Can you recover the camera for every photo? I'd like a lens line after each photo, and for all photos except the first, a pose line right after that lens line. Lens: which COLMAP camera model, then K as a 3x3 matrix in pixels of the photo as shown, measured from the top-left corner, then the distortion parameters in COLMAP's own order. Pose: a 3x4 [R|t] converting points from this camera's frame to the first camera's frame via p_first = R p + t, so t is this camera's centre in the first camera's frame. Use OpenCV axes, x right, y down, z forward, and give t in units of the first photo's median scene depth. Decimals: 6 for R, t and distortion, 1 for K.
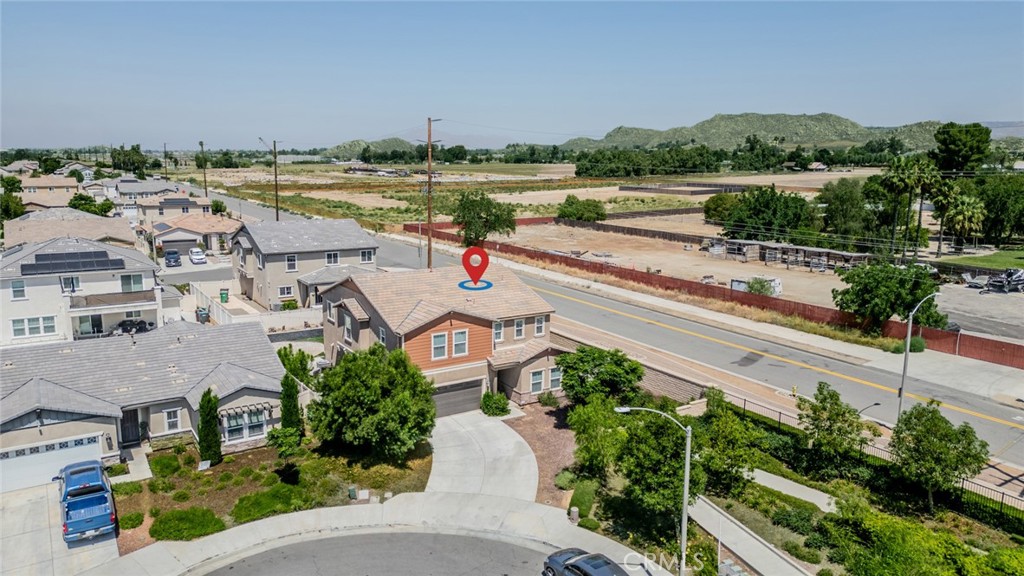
lens RADIAL K [[722.6, 0, 512.0], [0, 722.6, 288.0], [0, 0, 1]] dist [0.087791, -0.107429]
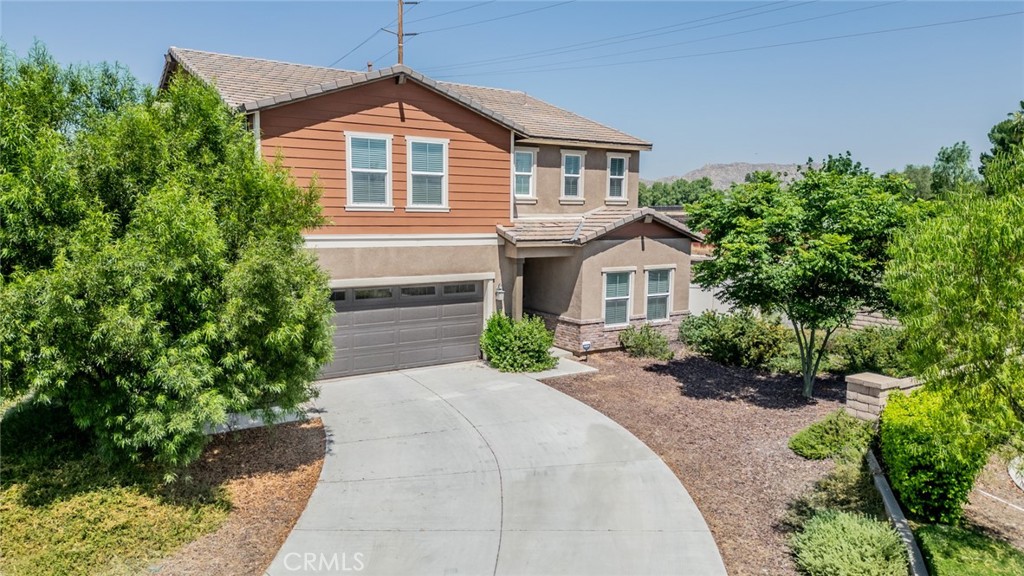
lens RADIAL K [[722.6, 0, 512.0], [0, 722.6, 288.0], [0, 0, 1]] dist [0.087791, -0.107429]
pose [[0.999919, 0.000249, 0.012720, -0.024030], [0.000660, 0.997444, -0.071454, 0.120738], [-0.012705, 0.071456, 0.997363, 0.465420]]
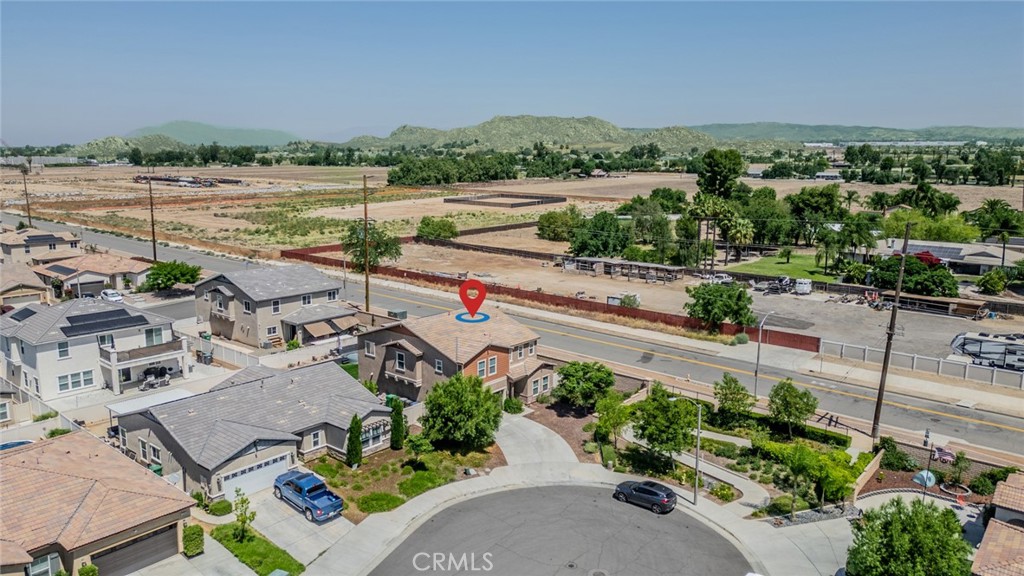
lens RADIAL K [[722.6, 0, 512.0], [0, 722.6, 288.0], [0, 0, 1]] dist [0.087791, -0.107429]
pose [[0.956538, -0.054896, 0.286395, -0.328379], [0.053291, 0.998489, 0.013403, -0.072640], [-0.286698, 0.002442, 0.958018, -0.299375]]
